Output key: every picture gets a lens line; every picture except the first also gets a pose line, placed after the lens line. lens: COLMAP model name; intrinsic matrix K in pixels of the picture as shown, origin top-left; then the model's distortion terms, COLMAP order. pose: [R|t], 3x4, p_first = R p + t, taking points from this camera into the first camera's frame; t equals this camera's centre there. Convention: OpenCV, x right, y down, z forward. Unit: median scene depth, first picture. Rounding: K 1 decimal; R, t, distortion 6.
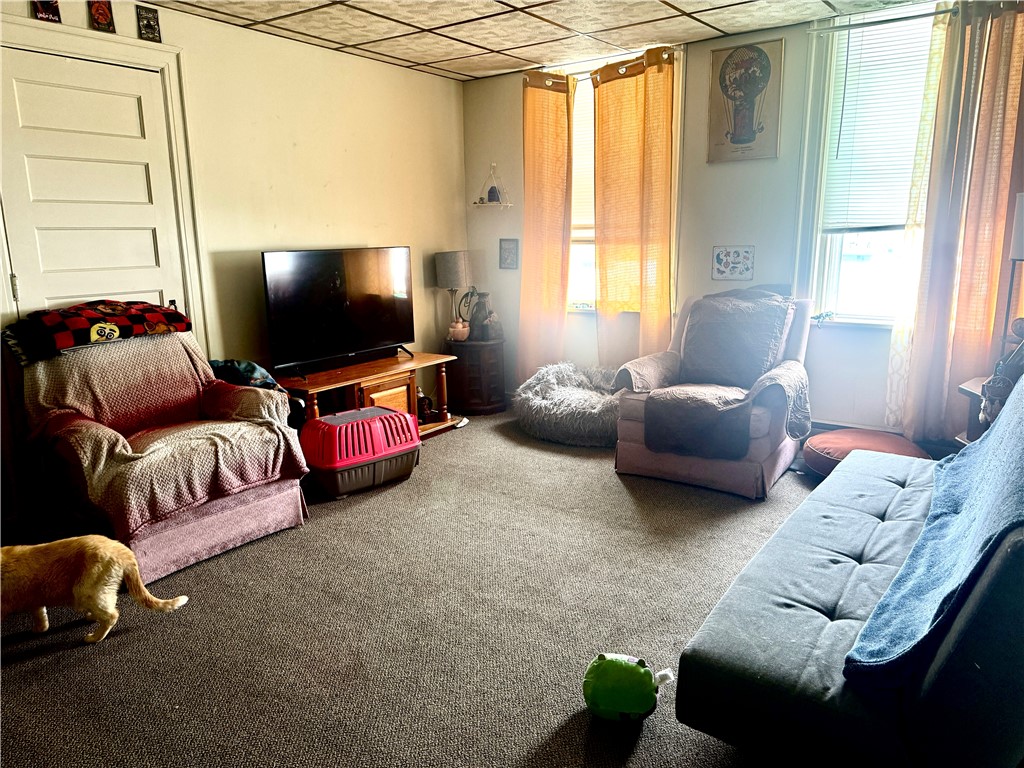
lens RADIAL K [[726.5, 0, 512.0], [0, 726.5, 384.0], [0, 0, 1]] dist [0.113831, -0.119700]
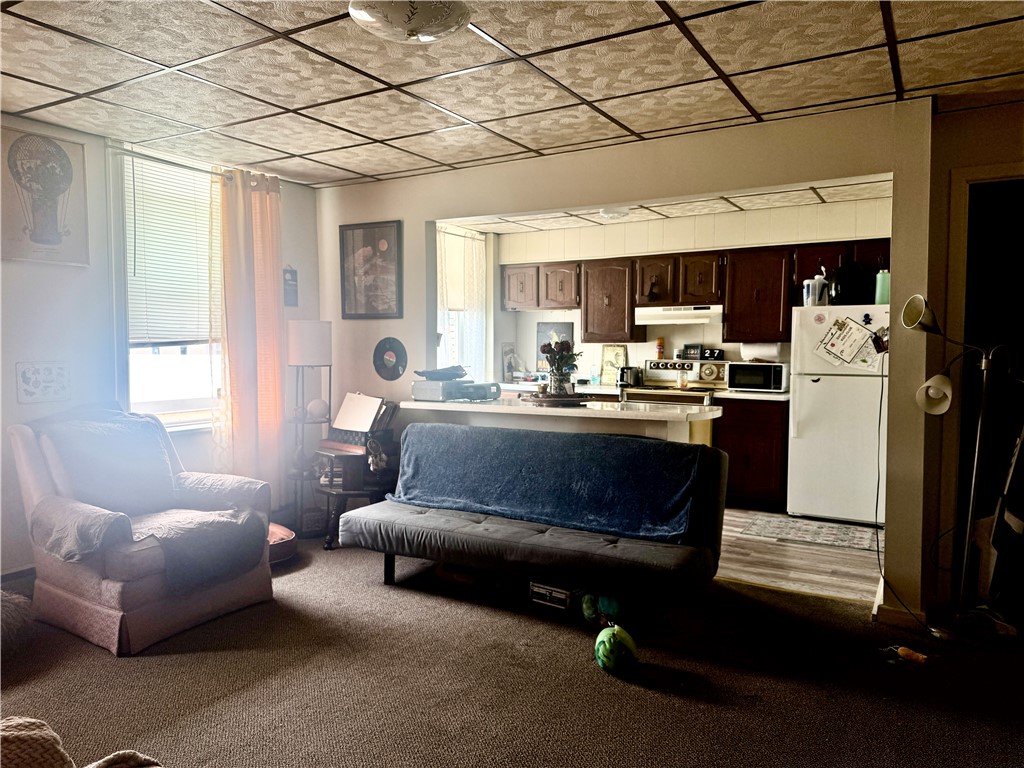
lens RADIAL K [[726.5, 0, 512.0], [0, 726.5, 384.0], [0, 0, 1]] dist [0.113831, -0.119700]
pose [[-0.096586, -0.051191, 0.994007, -0.616482], [0.206622, 0.975890, 0.070335, -0.119823], [-0.973642, 0.212177, -0.083680, 0.597072]]
